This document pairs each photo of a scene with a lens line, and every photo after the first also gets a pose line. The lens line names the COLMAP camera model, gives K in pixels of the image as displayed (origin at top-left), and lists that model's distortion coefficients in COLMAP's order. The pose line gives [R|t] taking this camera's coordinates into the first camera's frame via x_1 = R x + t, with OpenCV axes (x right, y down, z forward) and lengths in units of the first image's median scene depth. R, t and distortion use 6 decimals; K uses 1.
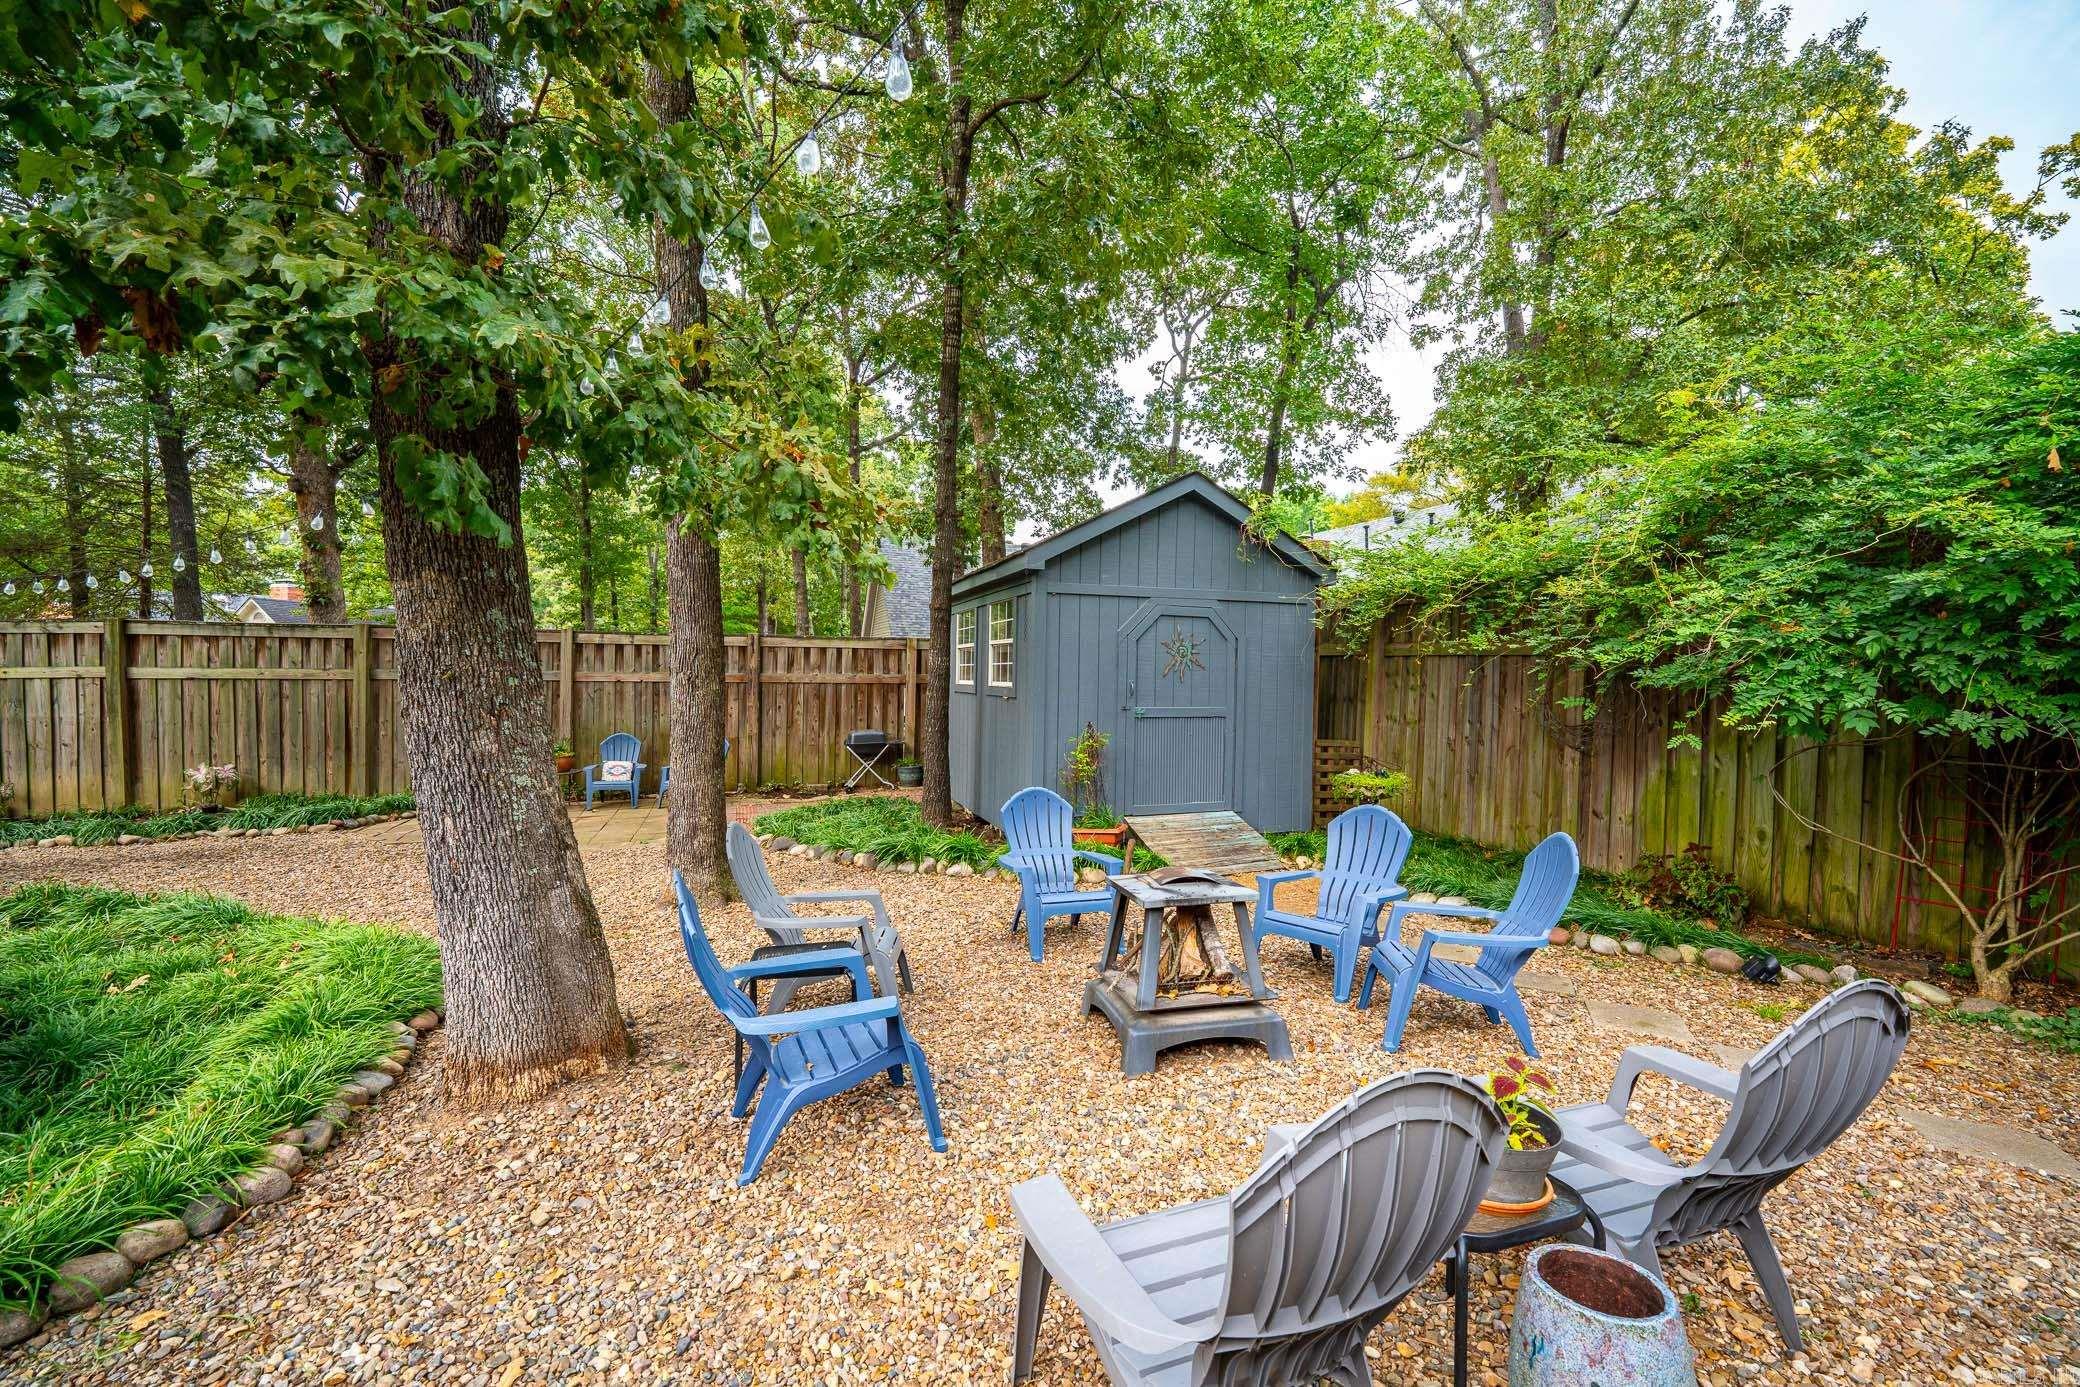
lens RADIAL K [[832.4, 0, 1045.5], [0, 832.4, 691.2], [0, 0, 1]] dist [-0.011680, -0.000342]
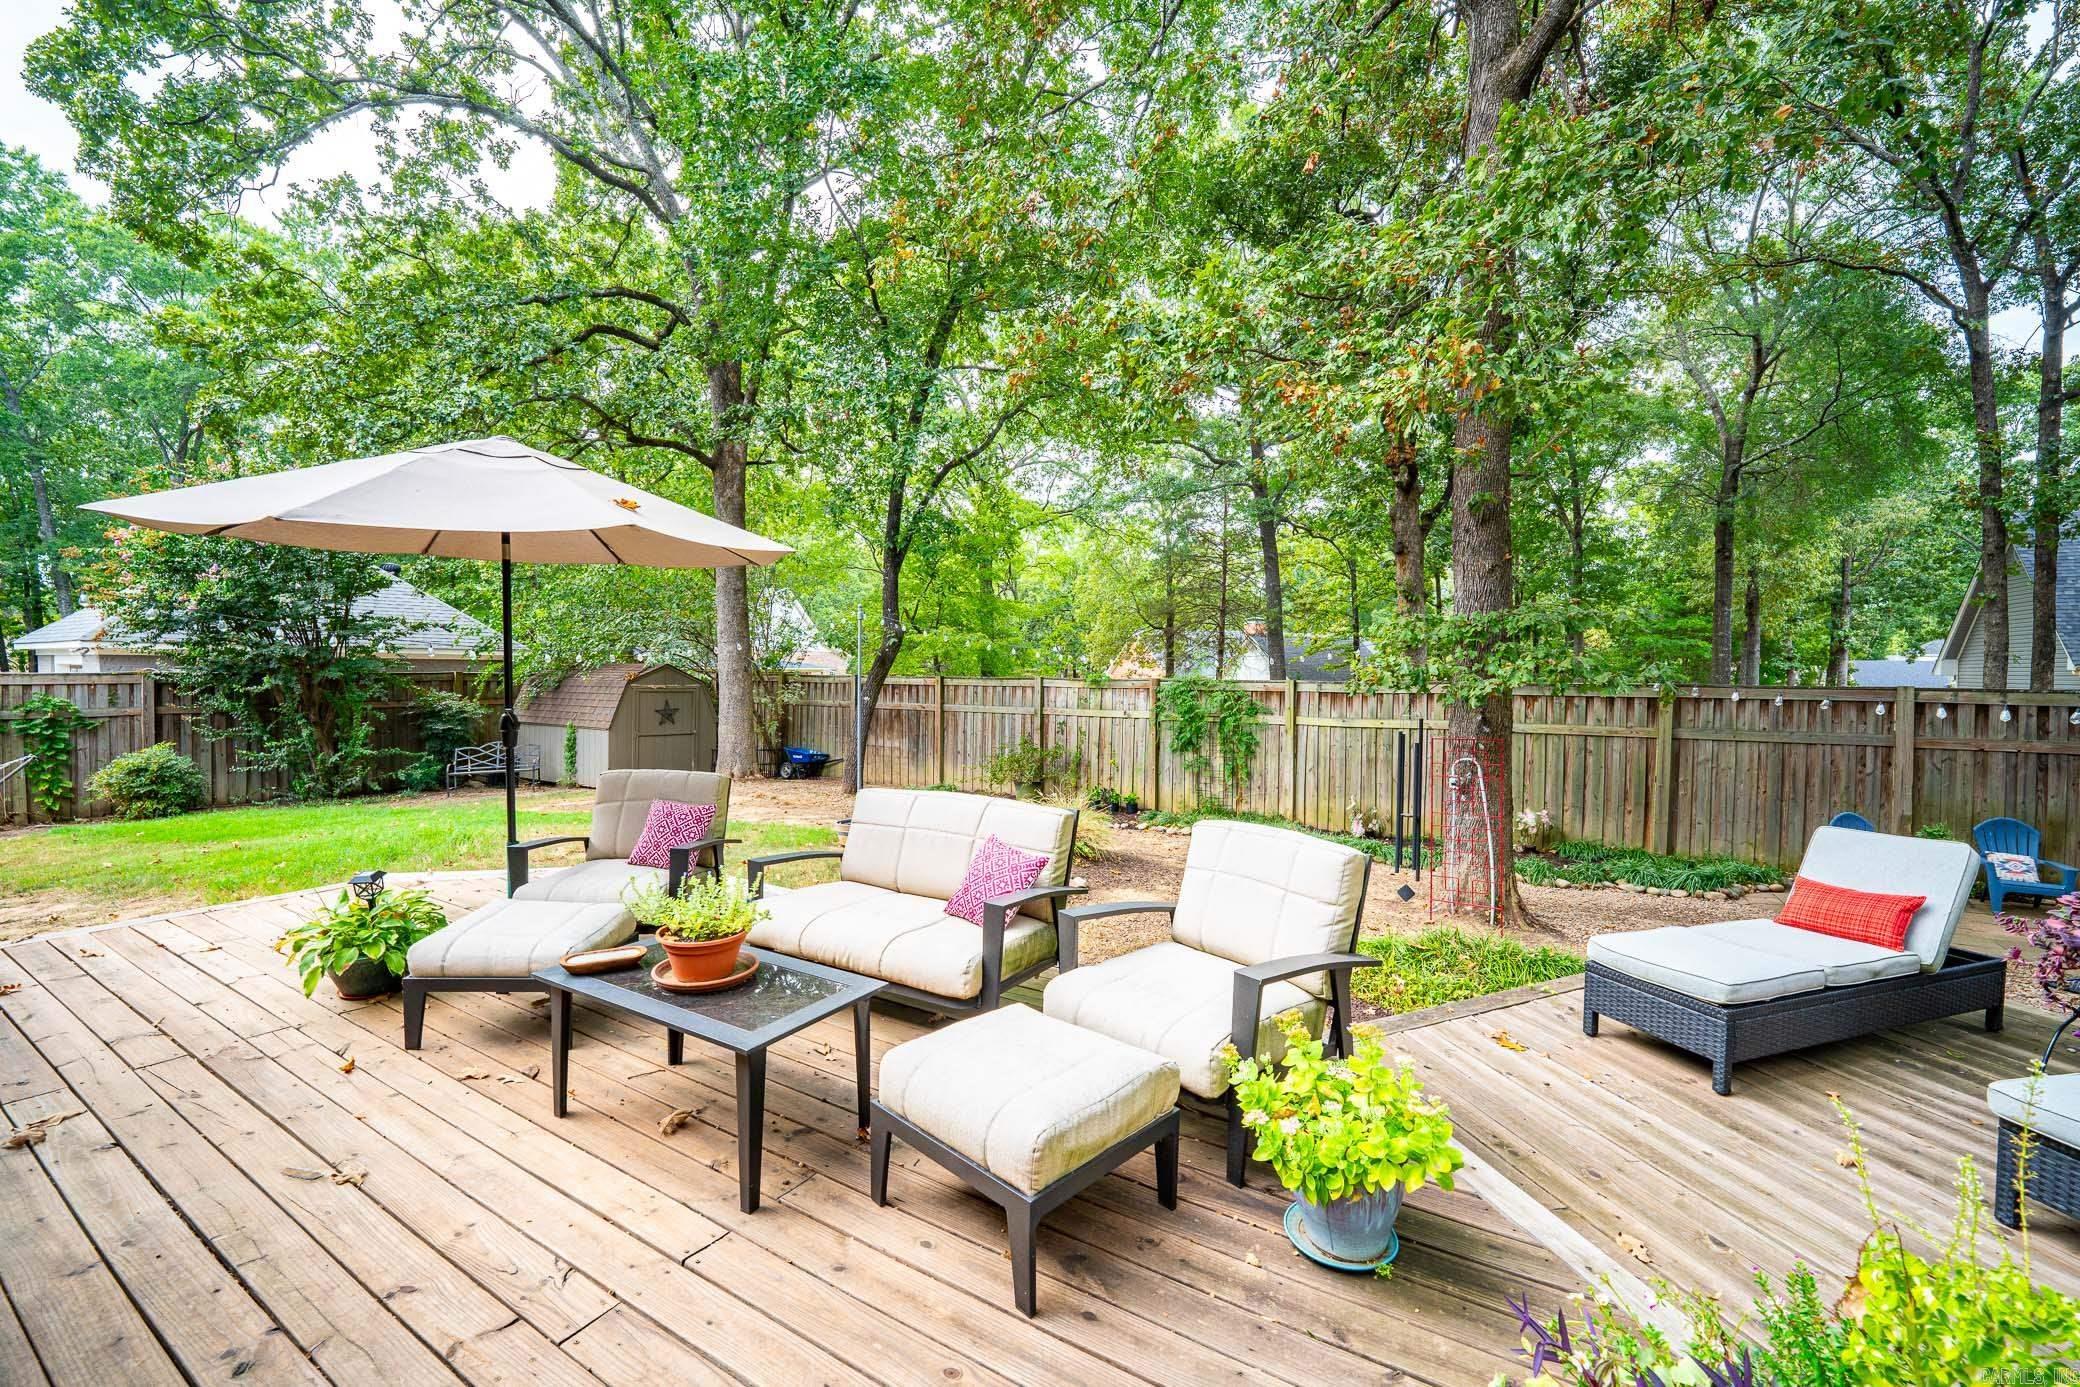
lens RADIAL K [[832.4, 0, 1040.1], [0, 832.4, 686.4], [0, 0, 1]] dist [-0.011680, -0.000342]
pose [[0.632110, 0.007889, -0.774839, -0.565545], [-0.022249, 0.999721, -0.007972, -0.056208], [0.774559, 0.022279, 0.632109, -0.248148]]
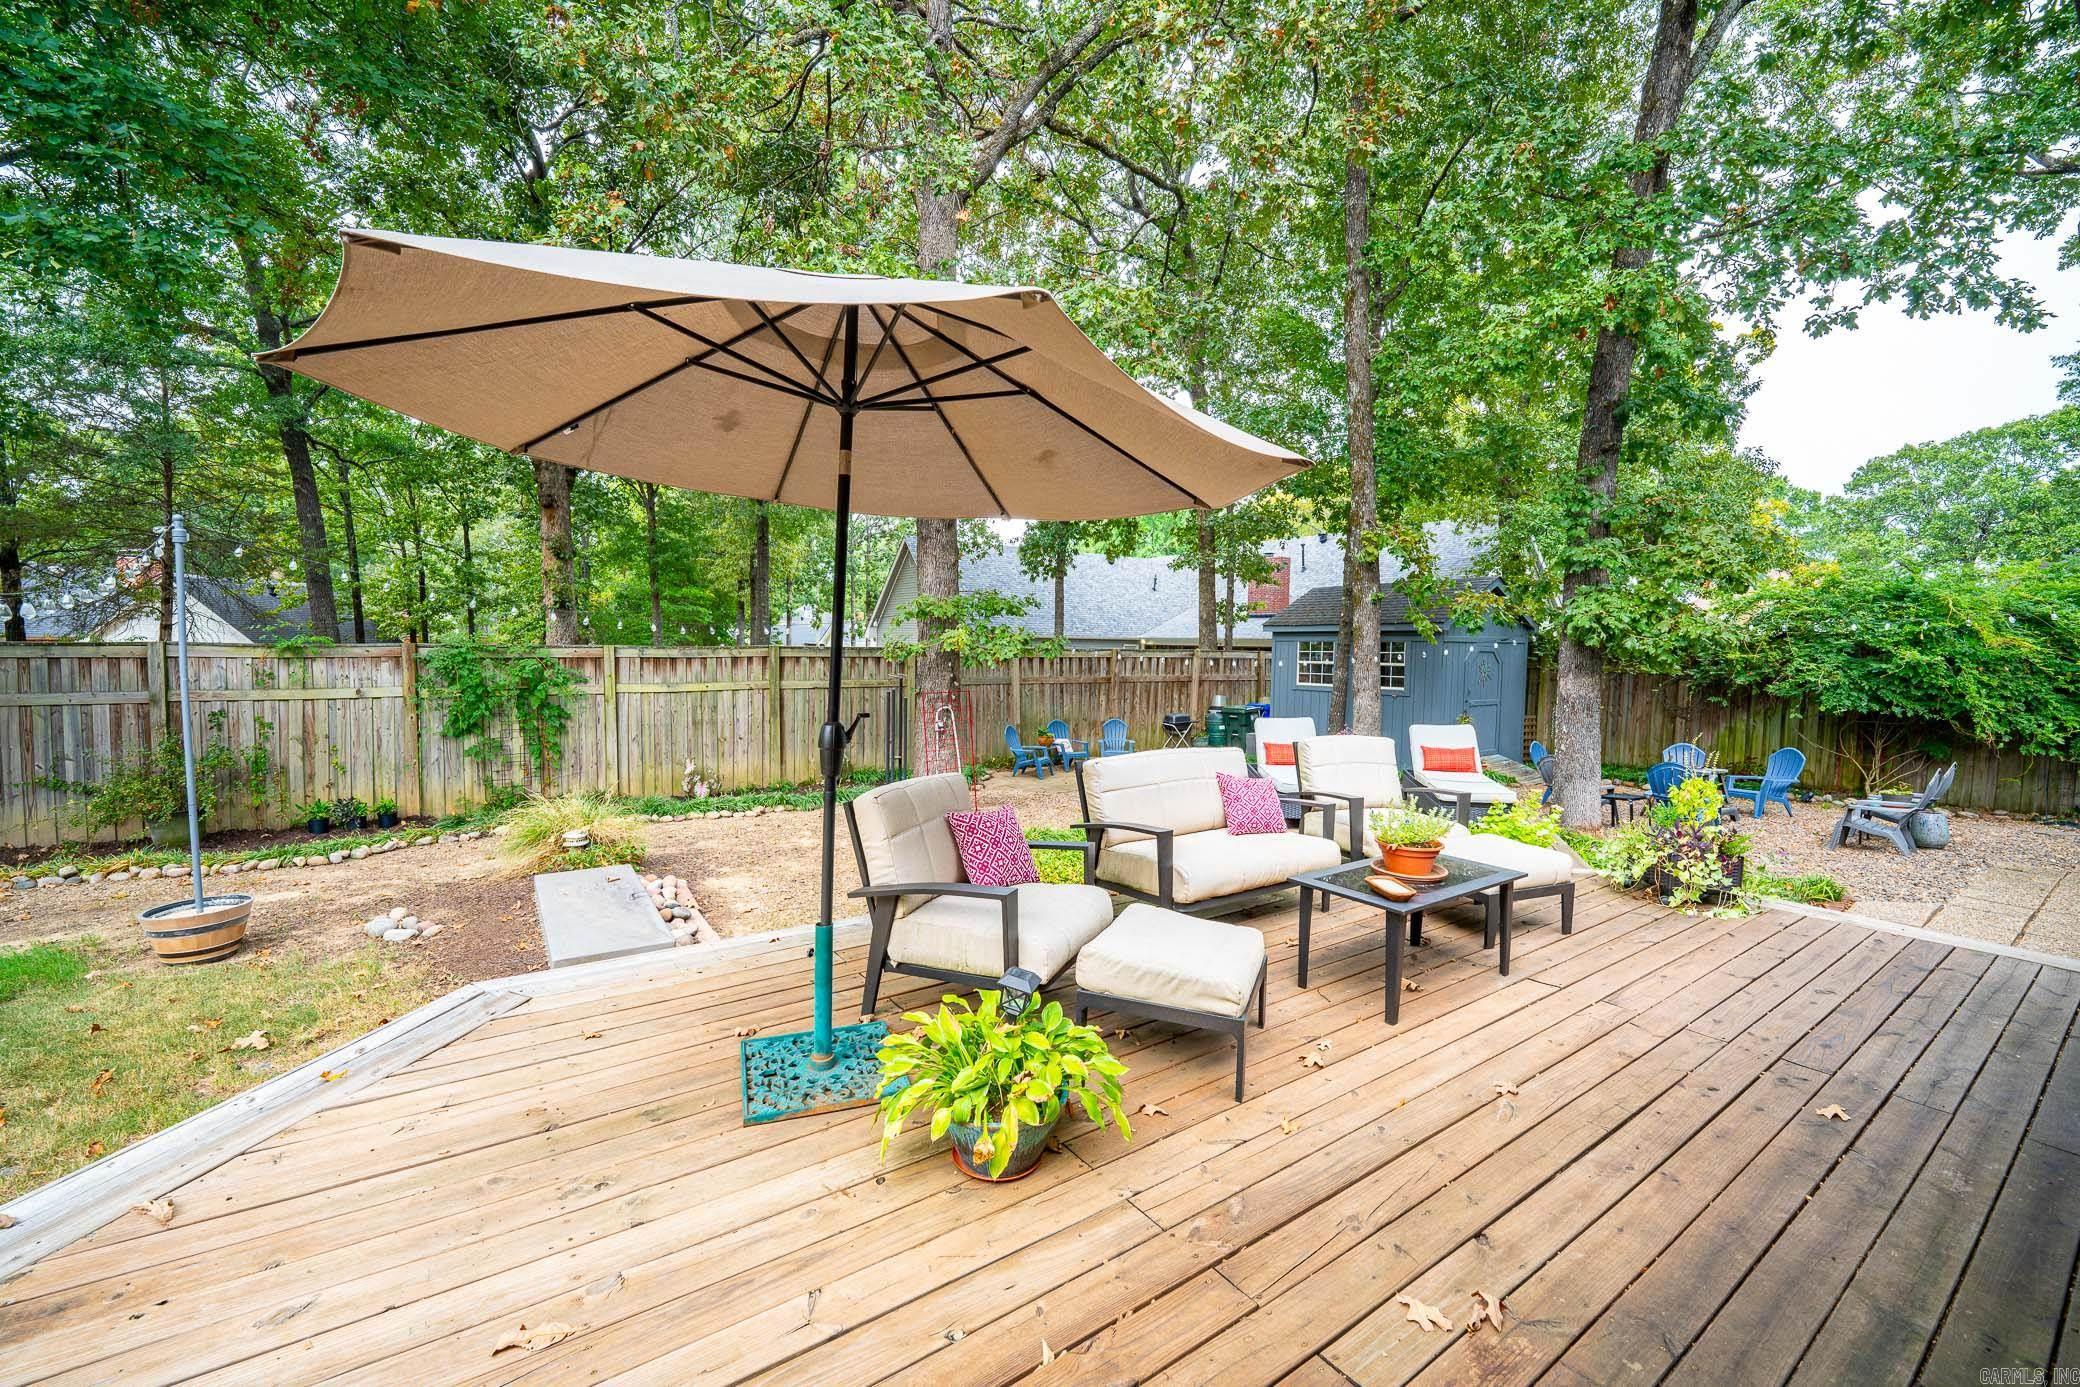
lens RADIAL K [[832.4, 0, 1049.8], [0, 832.4, 690.9], [0, 0, 1]] dist [-0.011680, -0.000342]
pose [[0.965521, -0.013915, 0.259952, -1.033584], [0.004491, 0.999312, 0.036811, -0.060140], [-0.260285, -0.034374, 0.964920, -0.450168]]
